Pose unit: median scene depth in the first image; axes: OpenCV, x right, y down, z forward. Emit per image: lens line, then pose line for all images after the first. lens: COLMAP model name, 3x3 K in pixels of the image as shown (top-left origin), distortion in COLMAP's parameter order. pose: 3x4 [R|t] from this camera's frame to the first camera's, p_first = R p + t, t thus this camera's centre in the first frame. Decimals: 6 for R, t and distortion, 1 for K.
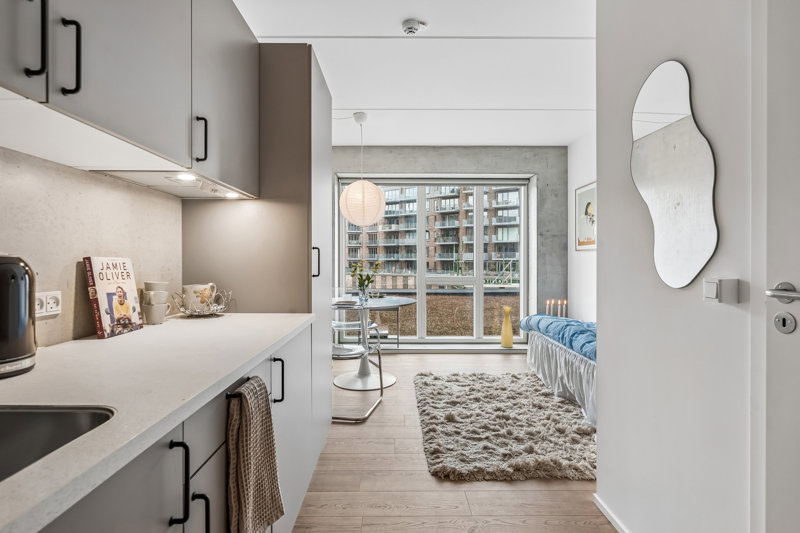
lens RADIAL K [[402.1, 0, 399.4], [0, 402.1, 257.7], [0, 0, 1]] dist [-0.000291, 0.000030]
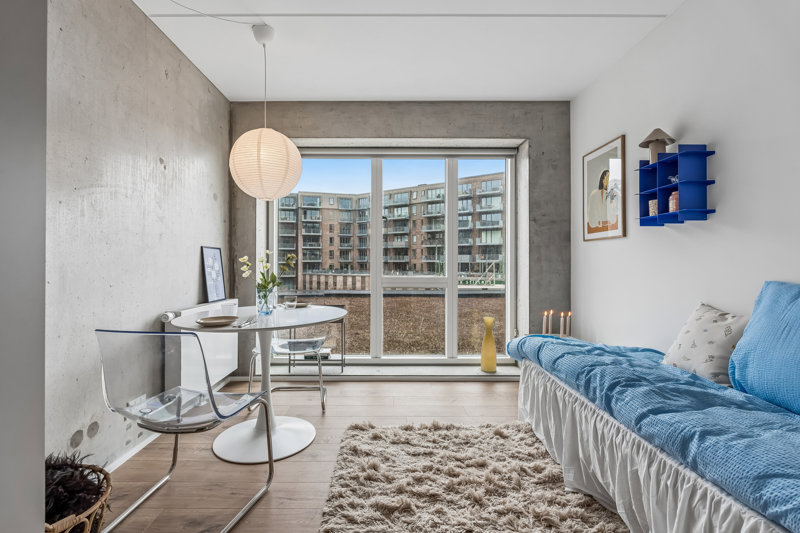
lens RADIAL K [[379.3, 0, 386.3], [0, 379.3, 258.4], [0, 0, 1]] dist [-0.013404, -0.000114]
pose [[0.999975, -0.000006, -0.007031, 0.097602], [-0.000023, 0.999992, -0.004068, 0.018452], [0.007031, 0.004068, 0.999967, 0.350548]]
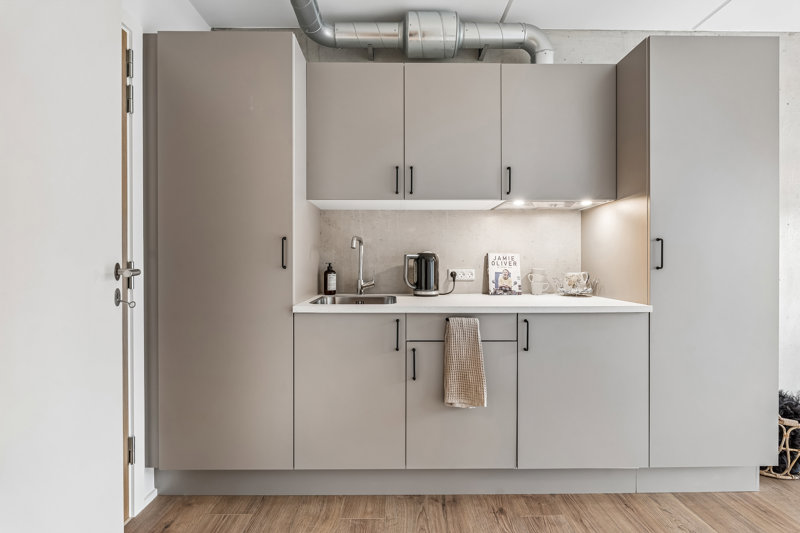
lens RADIAL K [[348.2, 0, 400.0], [0, 348.2, 266.5], [0, 0, 1]] dist [0.000790, 0.000077]
pose [[-0.002423, 0.000994, -0.999997, 0.271606], [0.004572, 0.999989, 0.000983, 0.017029], [0.999987, -0.004570, -0.002428, 0.163345]]
